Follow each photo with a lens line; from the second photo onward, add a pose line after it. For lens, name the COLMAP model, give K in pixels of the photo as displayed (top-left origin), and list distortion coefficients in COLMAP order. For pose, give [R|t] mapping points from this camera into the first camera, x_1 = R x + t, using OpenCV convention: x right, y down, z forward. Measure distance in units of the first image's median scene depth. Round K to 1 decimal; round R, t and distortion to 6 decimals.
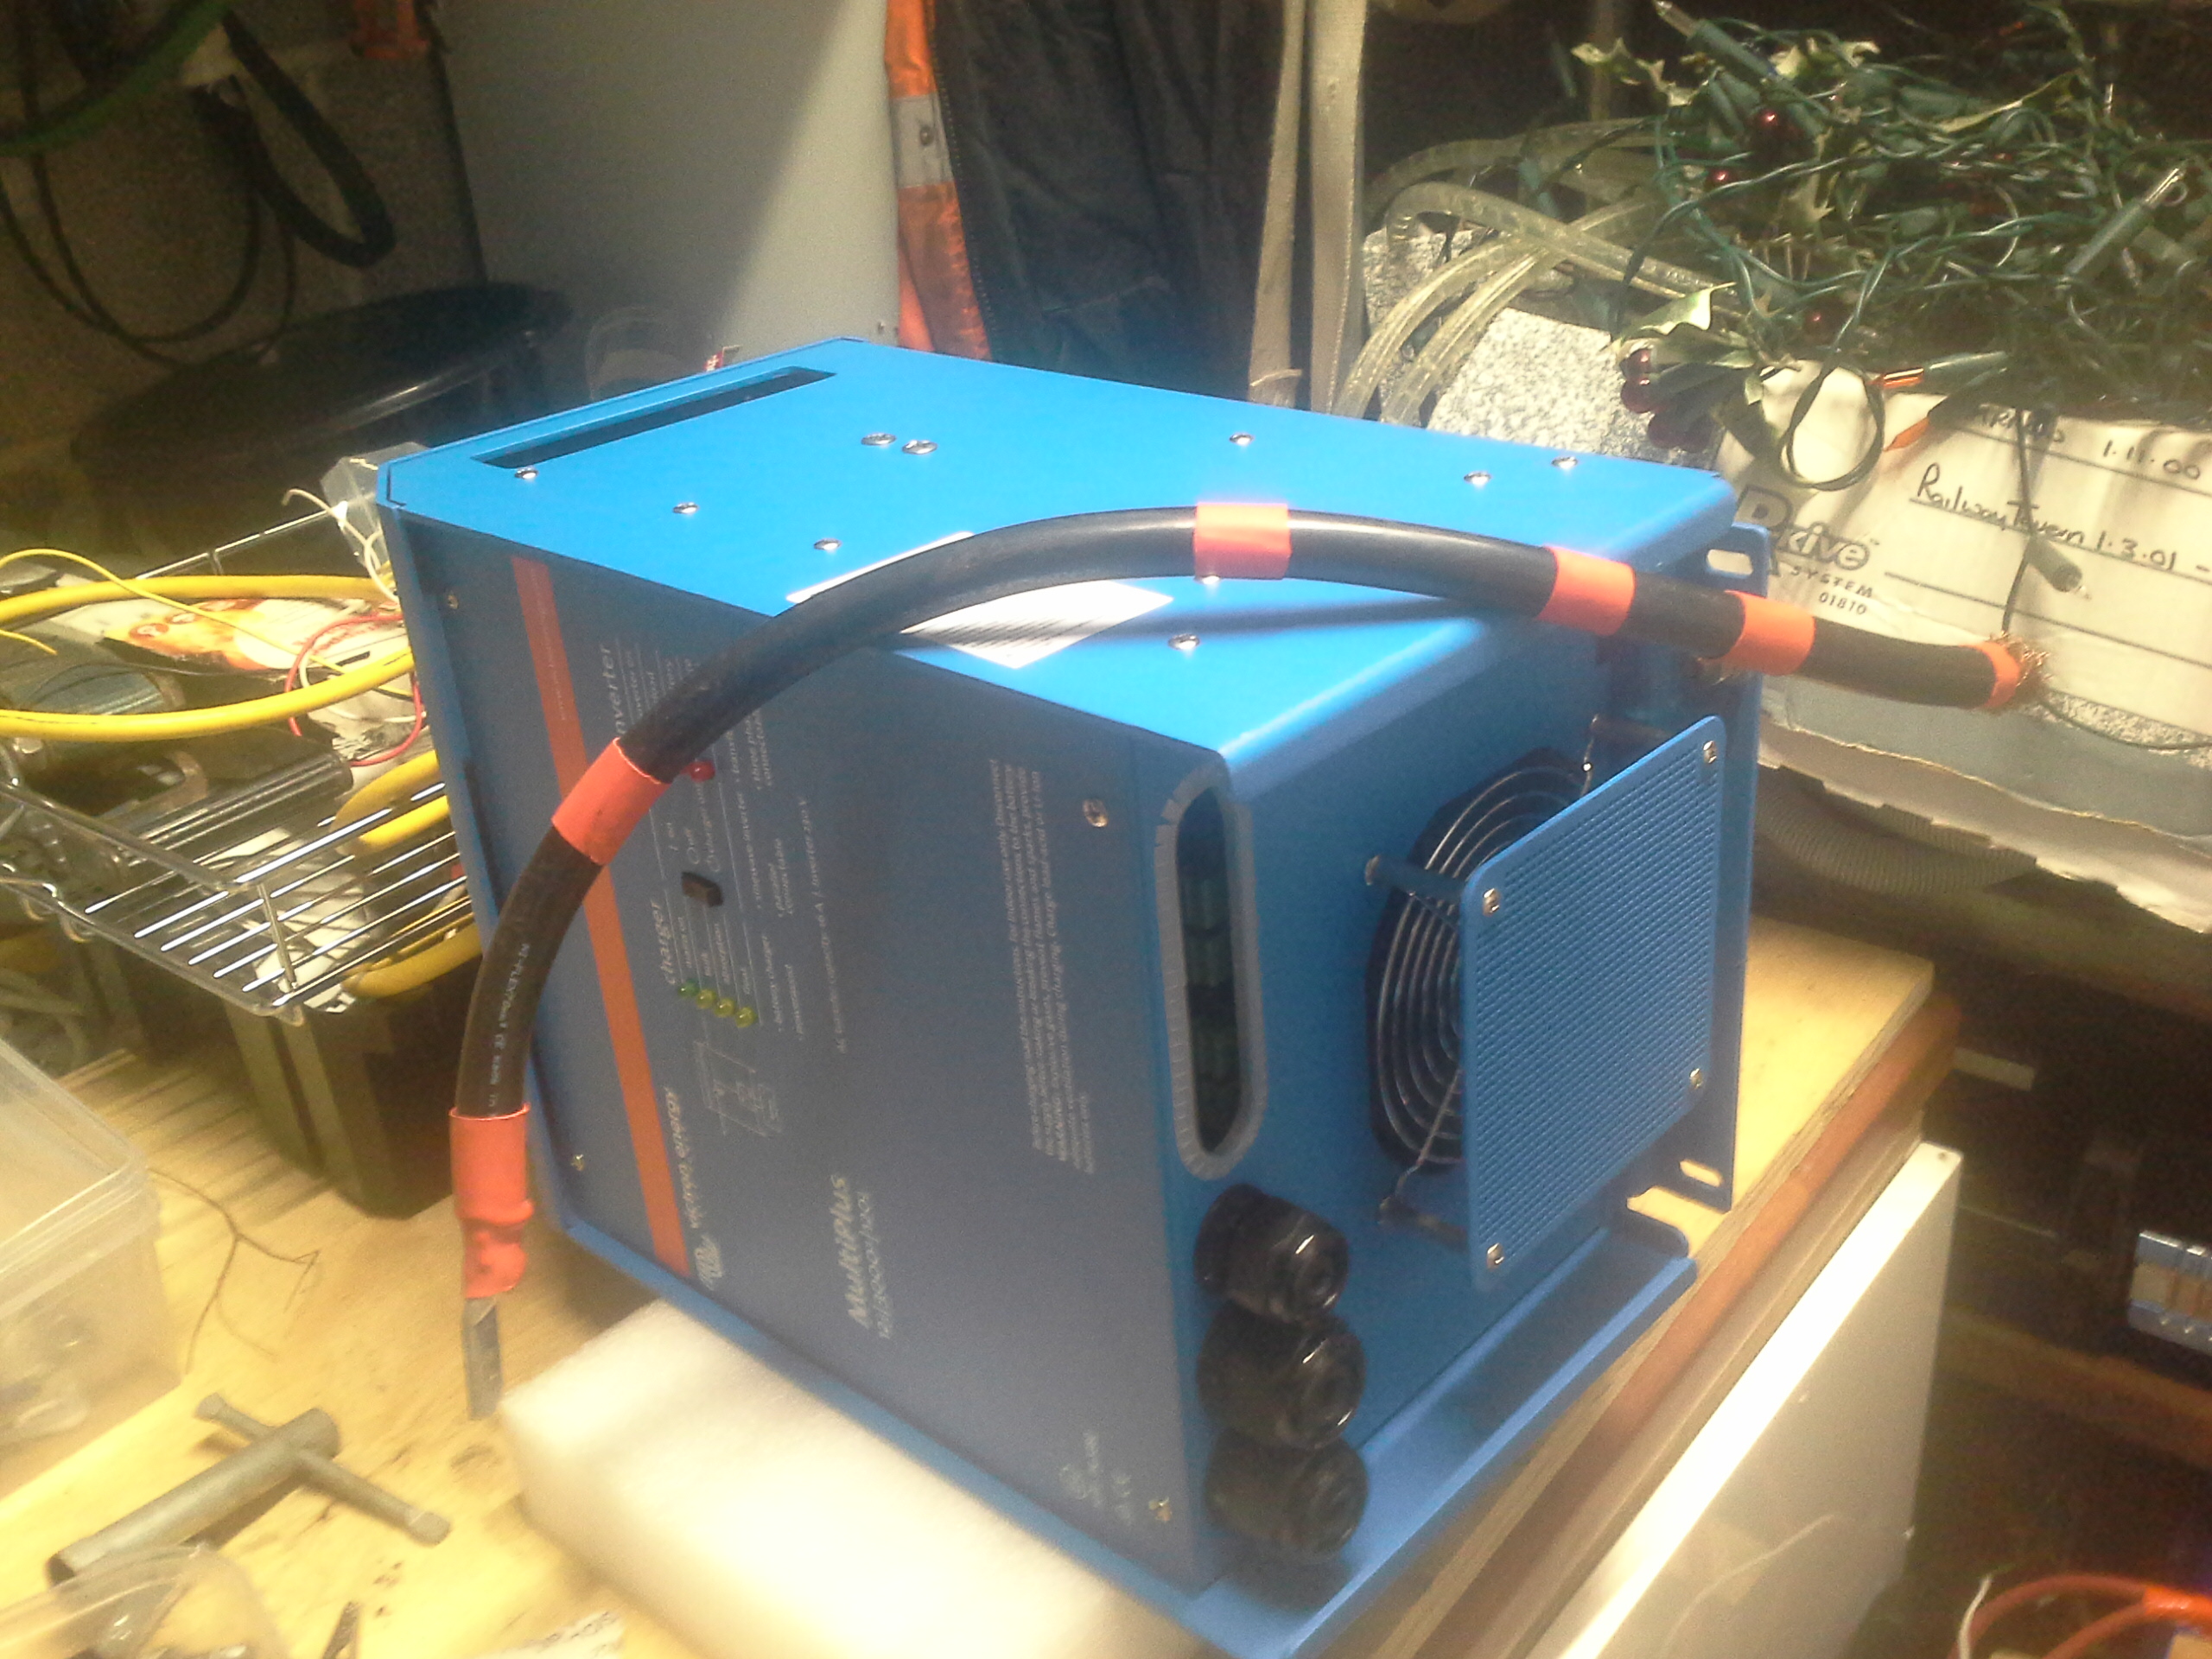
lens RADIAL K [[2196.8, 0, 1106.0], [0, 2196.8, 829.5], [0, 0, 1]] dist [-0.011024, 0.013273]
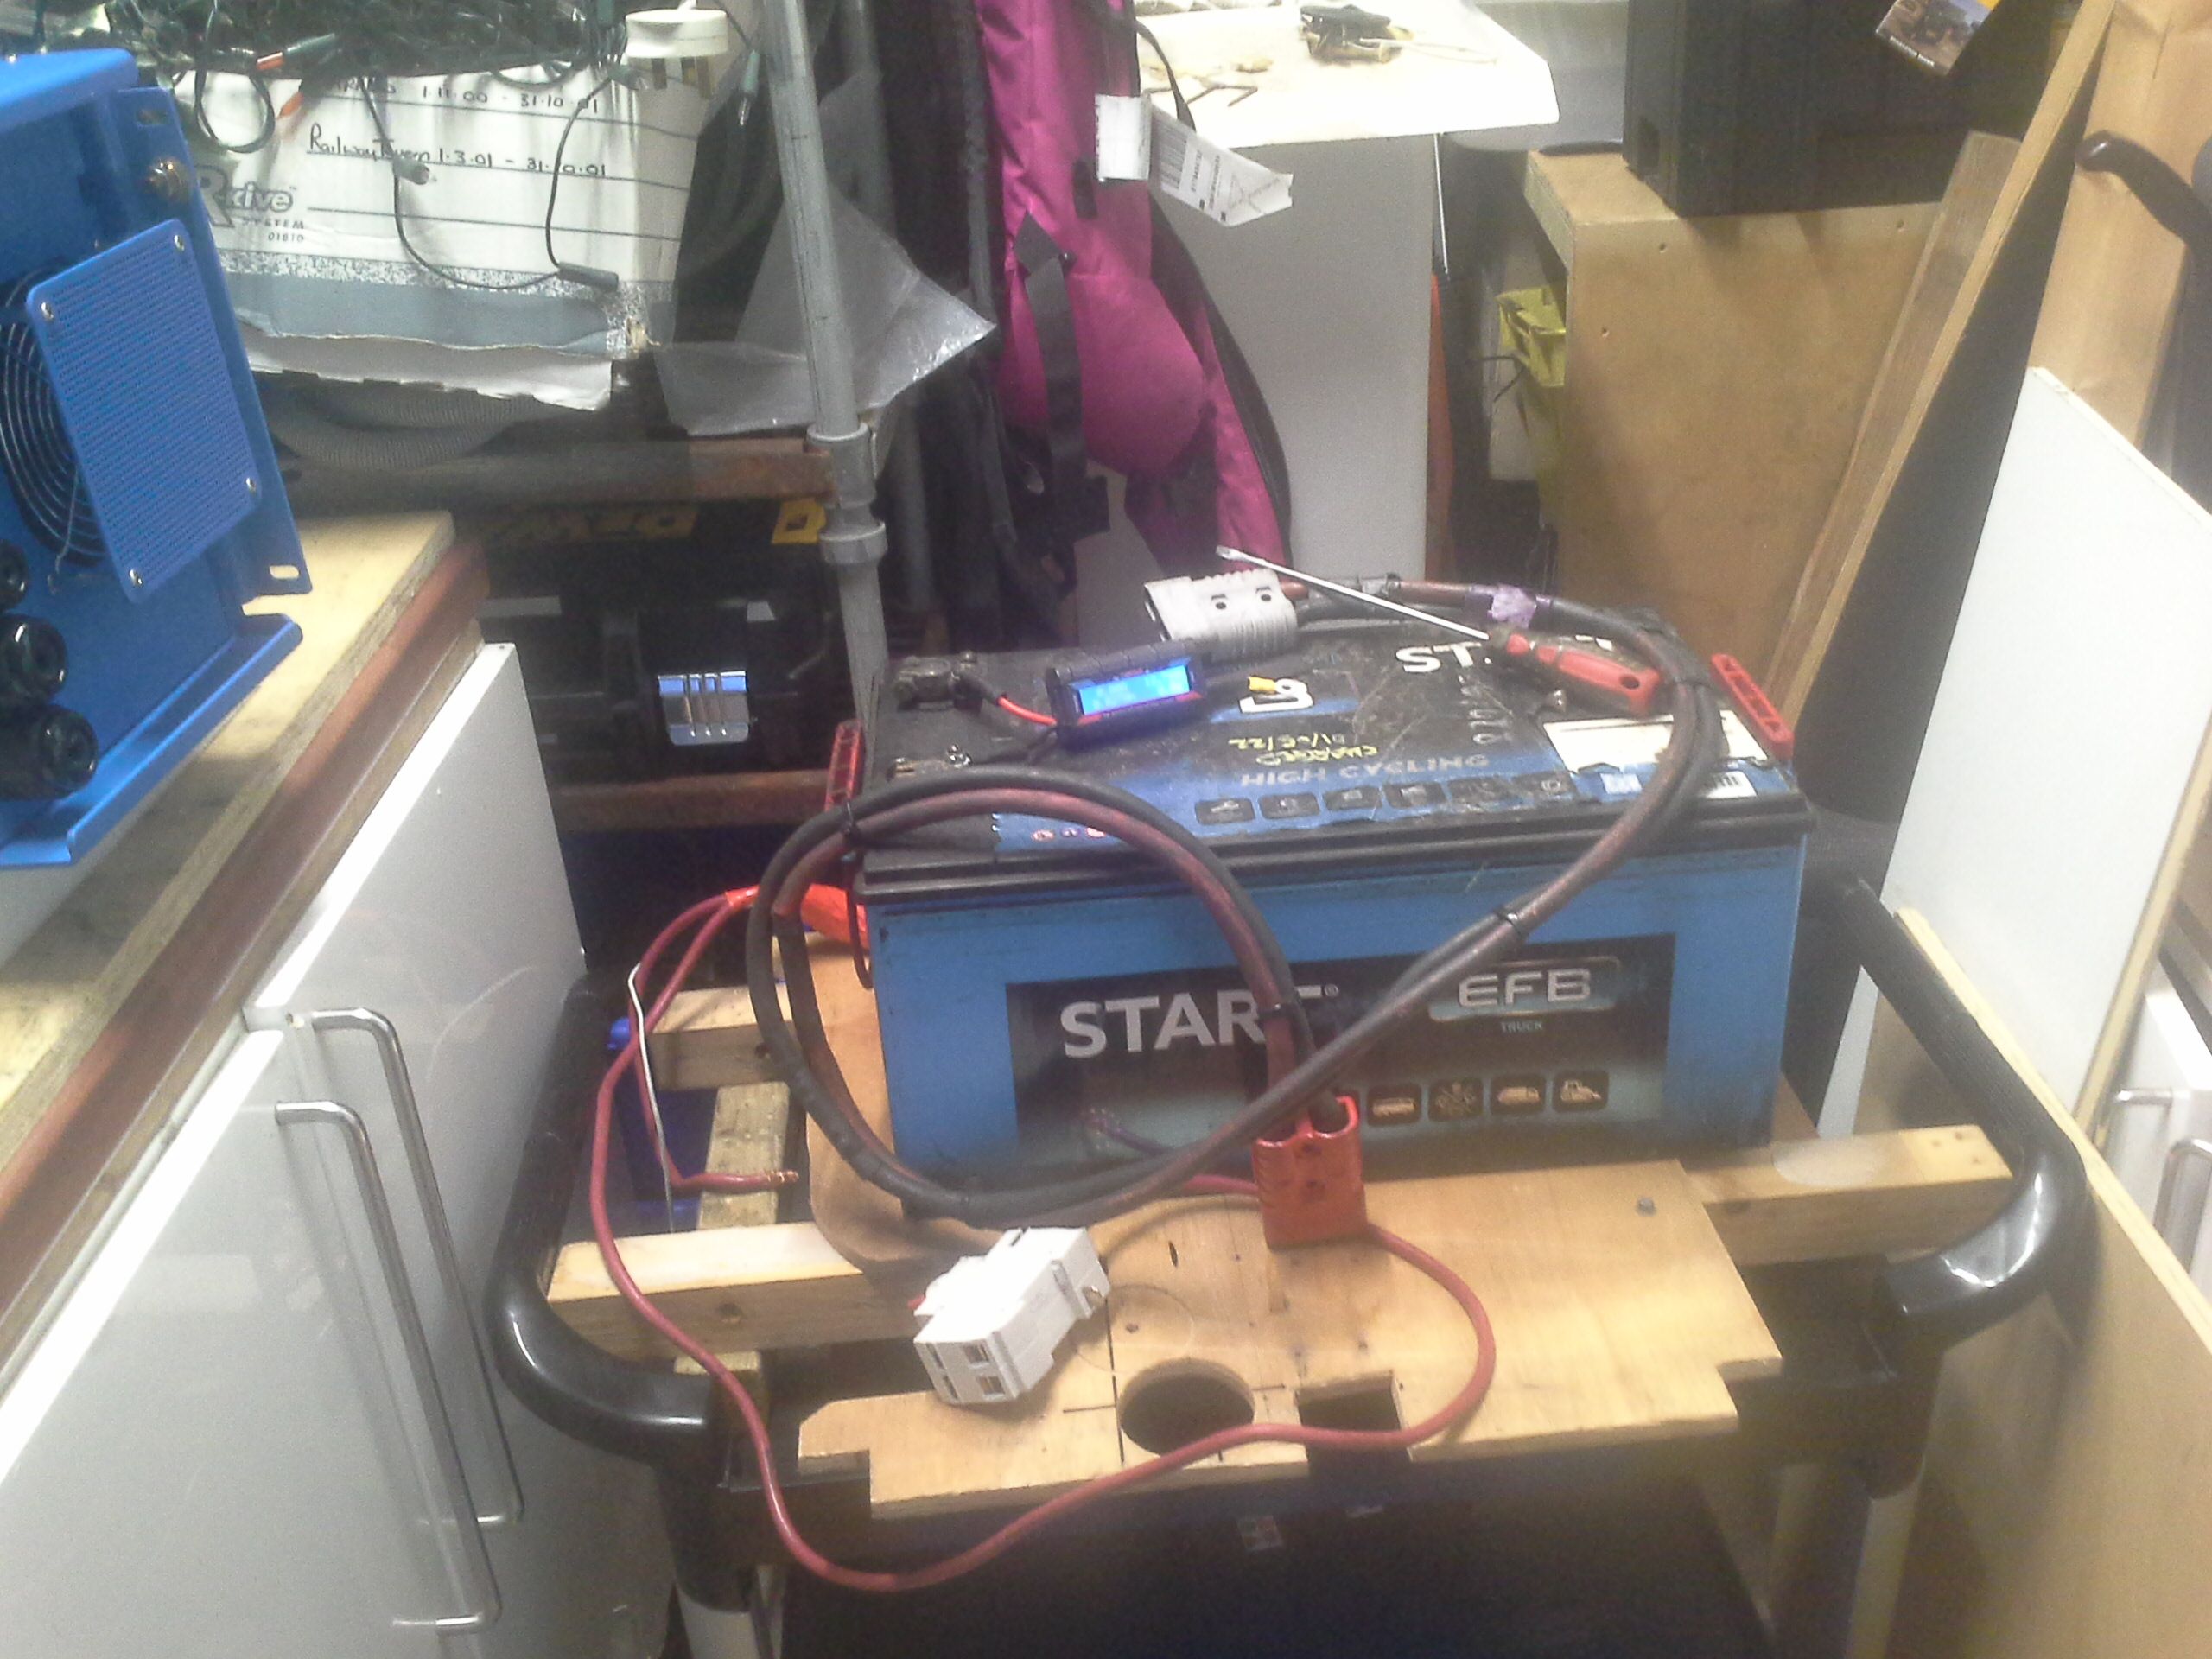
lens RADIAL K [[2196.8, 0, 1106.0], [0, 2196.8, 829.5], [0, 0, 1]] dist [-0.011024, 0.013273]
pose [[0.794562, -0.291534, 0.532615, -0.099902], [0.288825, 0.953066, 0.090801, 0.283070], [-0.534089, 0.081686, 0.841473, -0.415677]]
